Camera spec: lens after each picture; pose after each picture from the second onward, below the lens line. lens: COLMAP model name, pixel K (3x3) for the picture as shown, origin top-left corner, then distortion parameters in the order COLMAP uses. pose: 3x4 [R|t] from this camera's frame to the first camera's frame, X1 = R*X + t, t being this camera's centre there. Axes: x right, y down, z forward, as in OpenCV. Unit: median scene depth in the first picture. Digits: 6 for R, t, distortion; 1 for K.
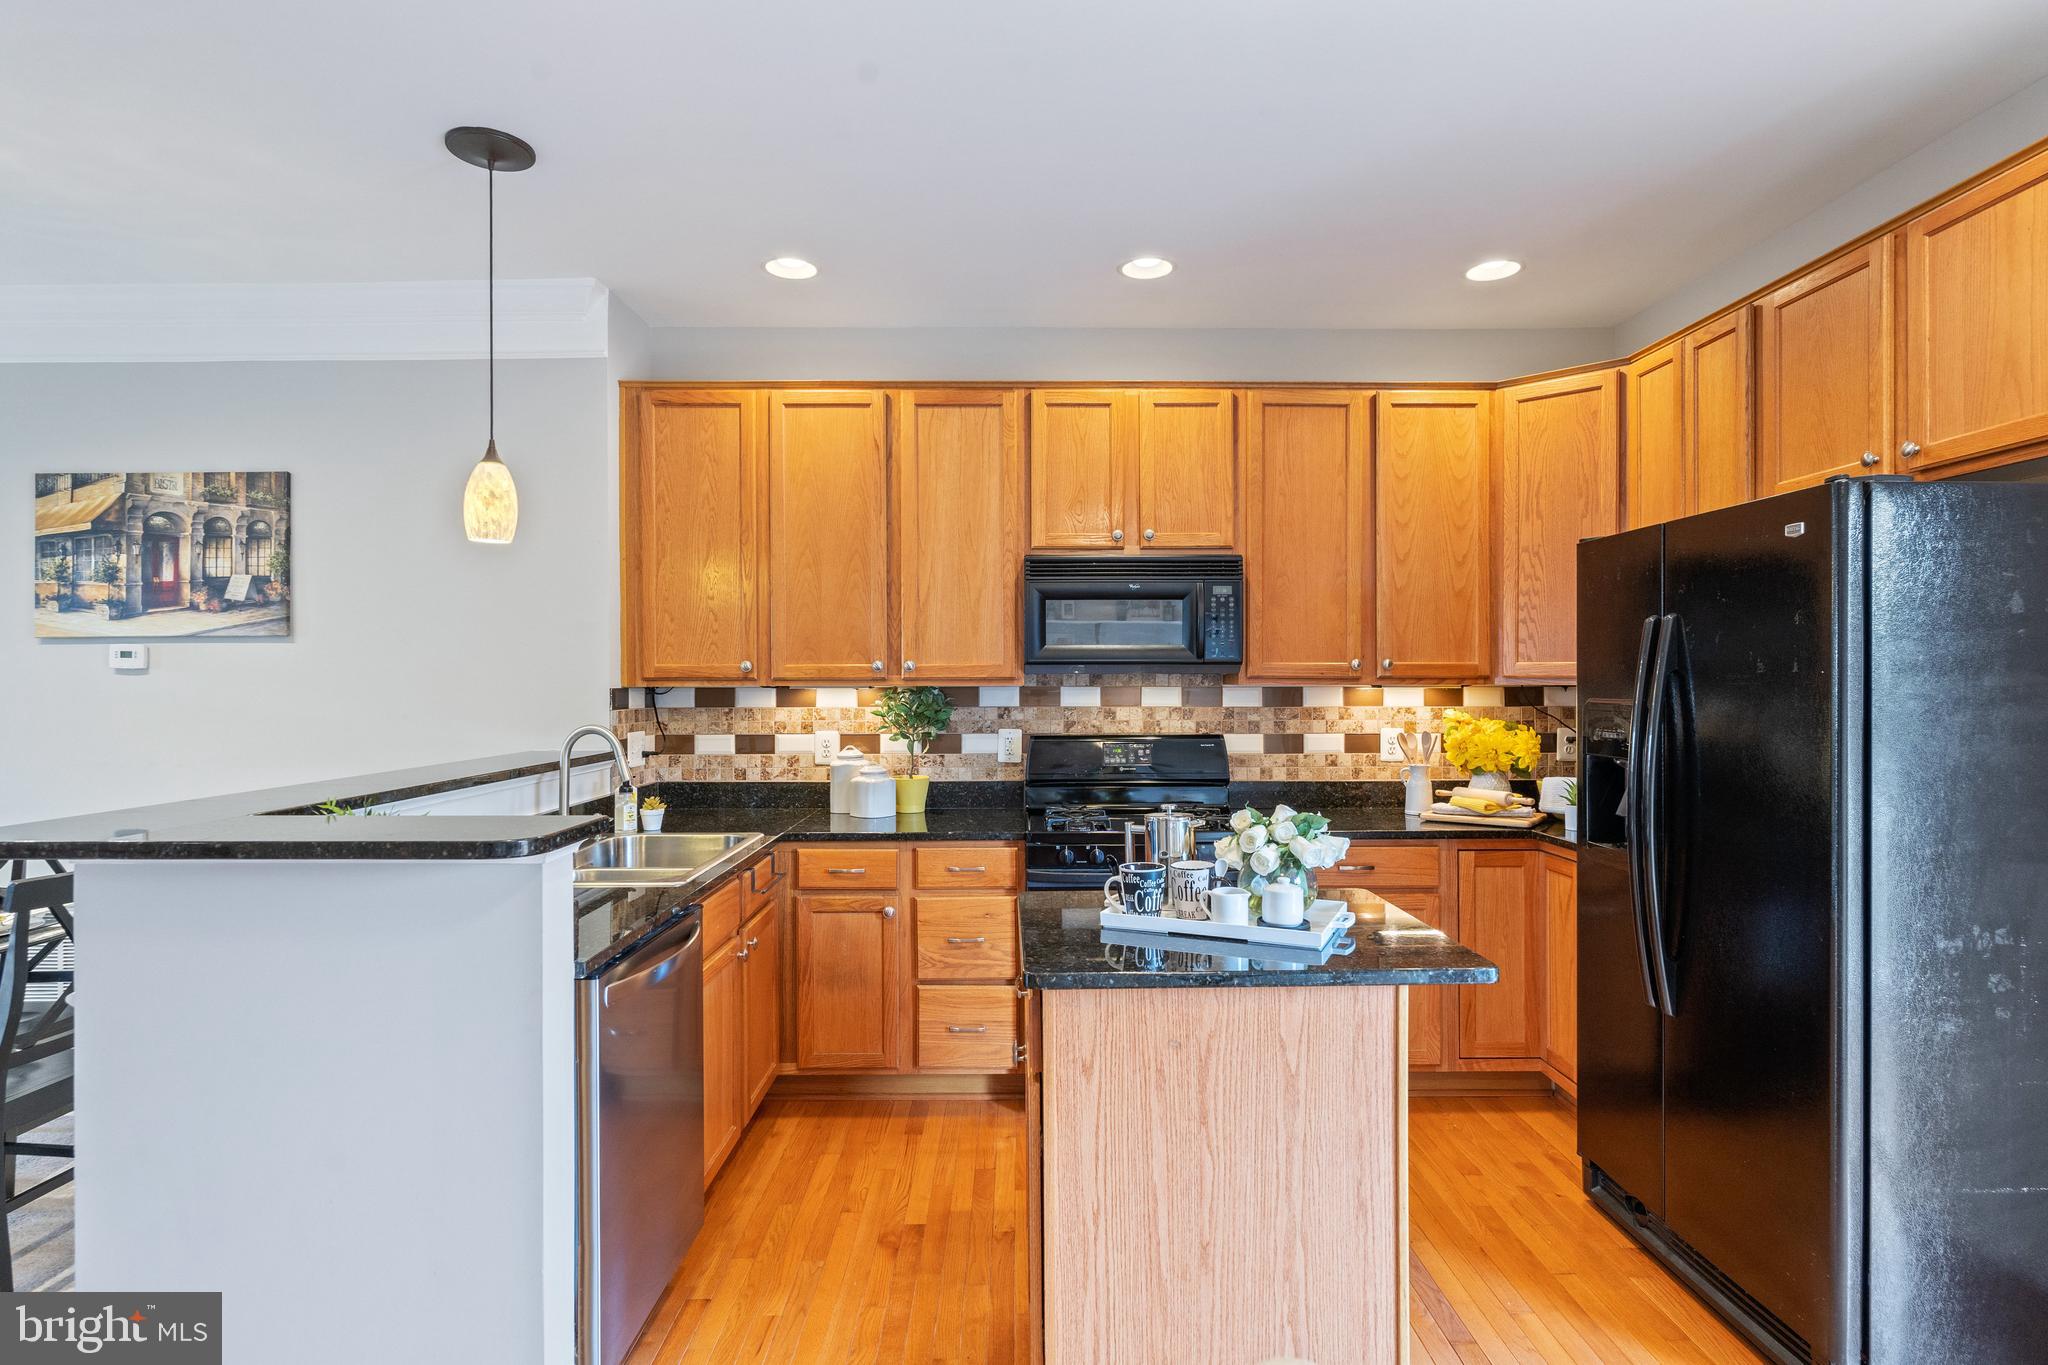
lens RADIAL K [[1016.5, 0, 1036.0], [0, 1016.5, 697.0], [0, 0, 1]] dist [-0.008965, 0.003030]
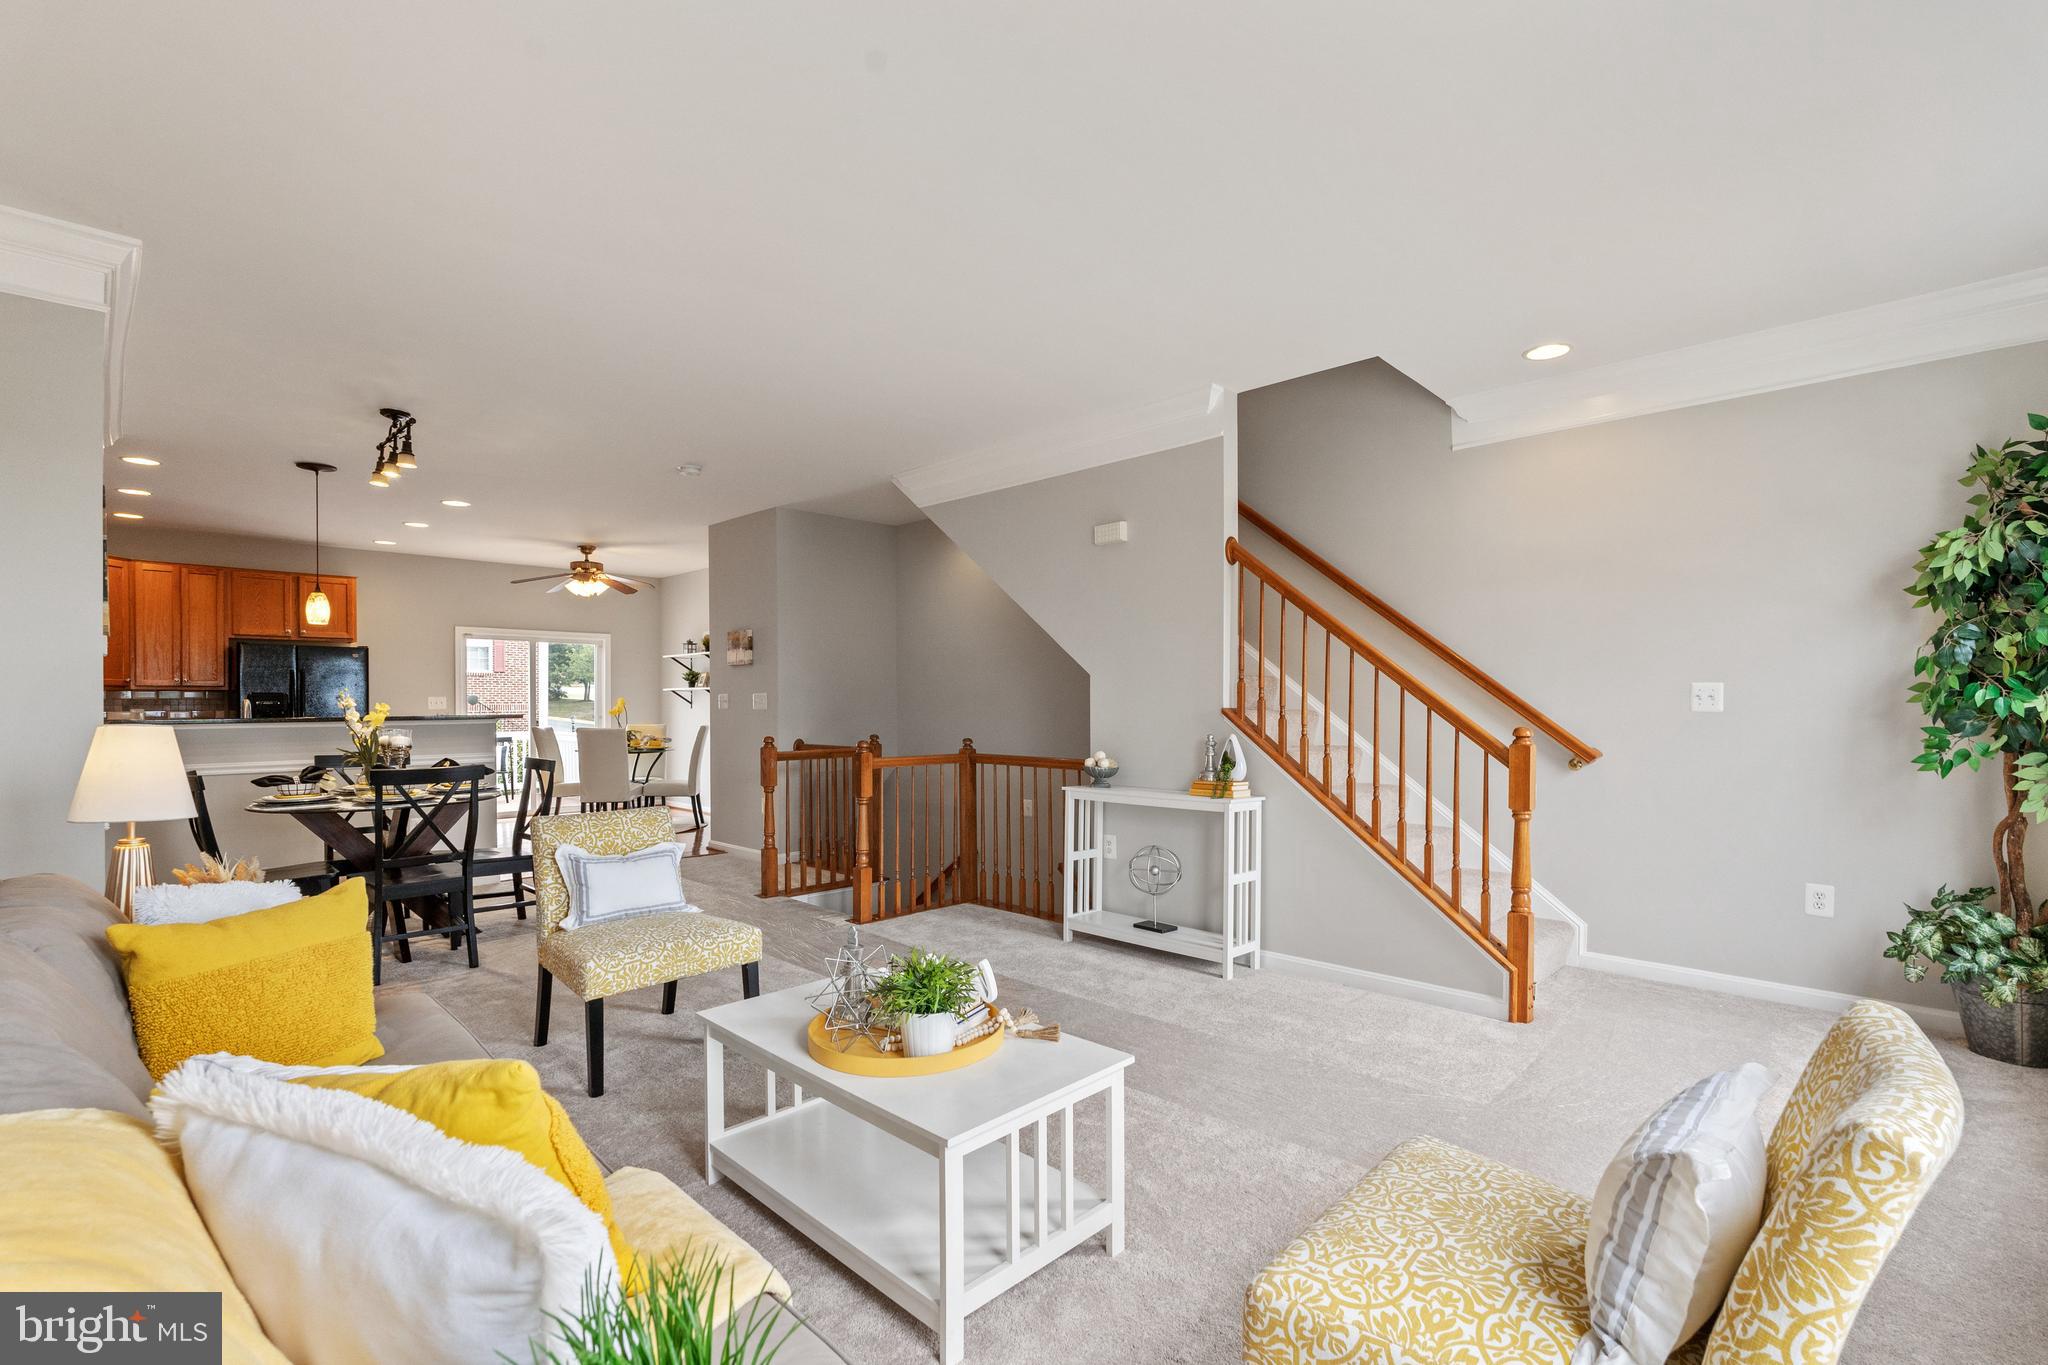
lens RADIAL K [[916.1, 0, 1042.0], [0, 916.1, 703.1], [0, 0, 1]] dist [-0.004653, 0.001506]
pose [[-0.717774, 0.004685, 0.696260, -2.505728], [0.018362, 0.999757, 0.012202, 0.033661], [-0.696034, 0.021543, -0.717686, 1.011847]]
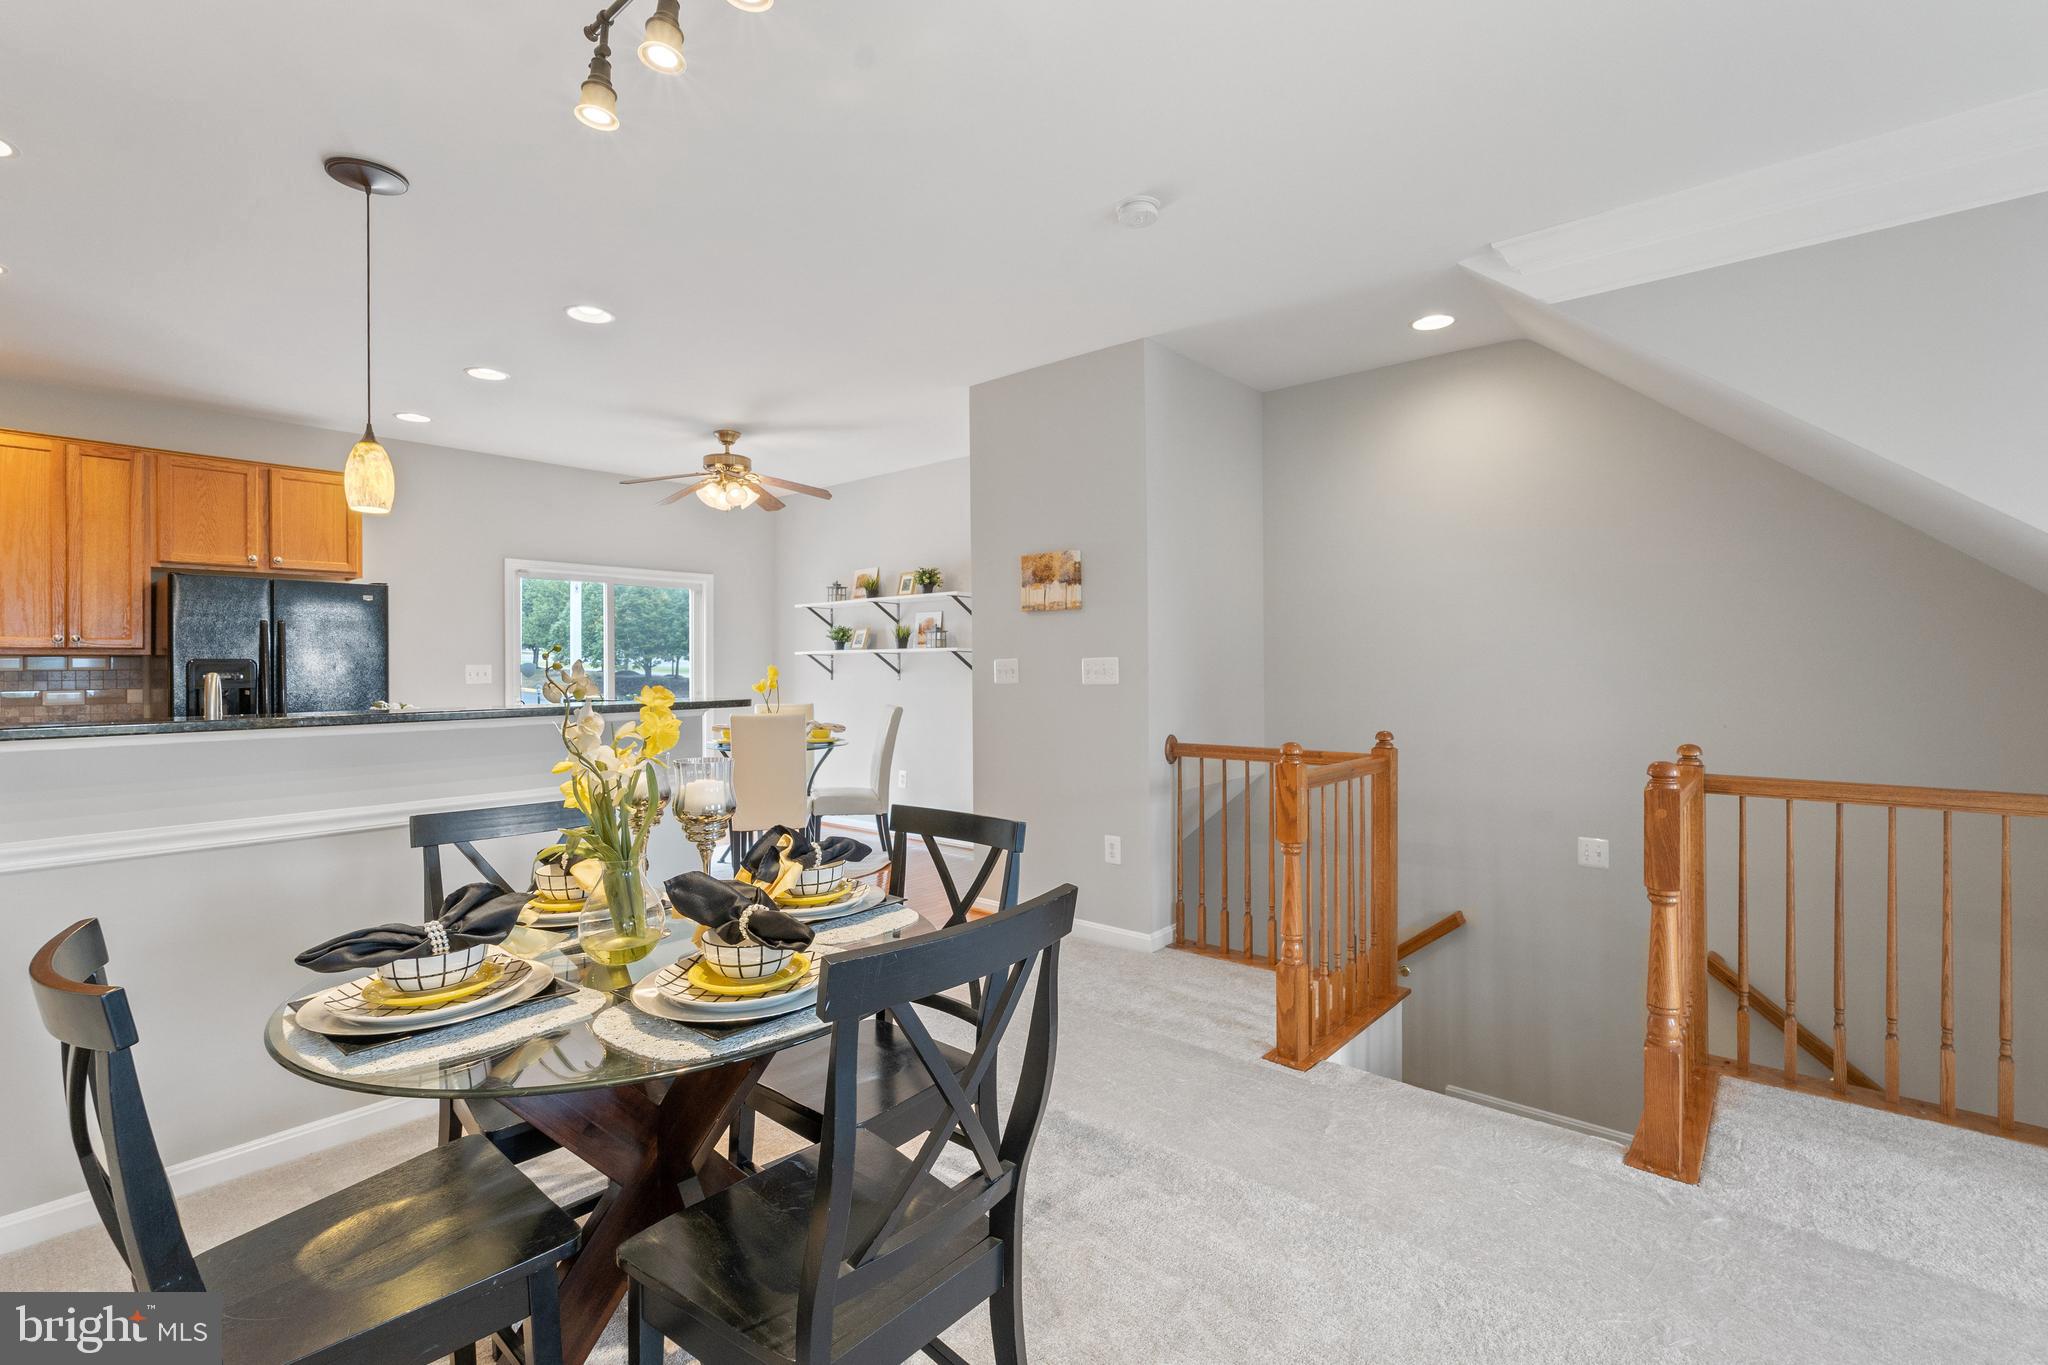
lens RADIAL K [[916.1, 0, 1035.2], [0, 916.1, 667.3], [0, 0, 1]] dist [-0.004653, 0.001506]
pose [[-0.753880, 0.007661, 0.656967, -1.330726], [0.020868, 0.999707, 0.012289, 0.020870], [-0.656681, 0.022974, -0.753819, 0.948347]]
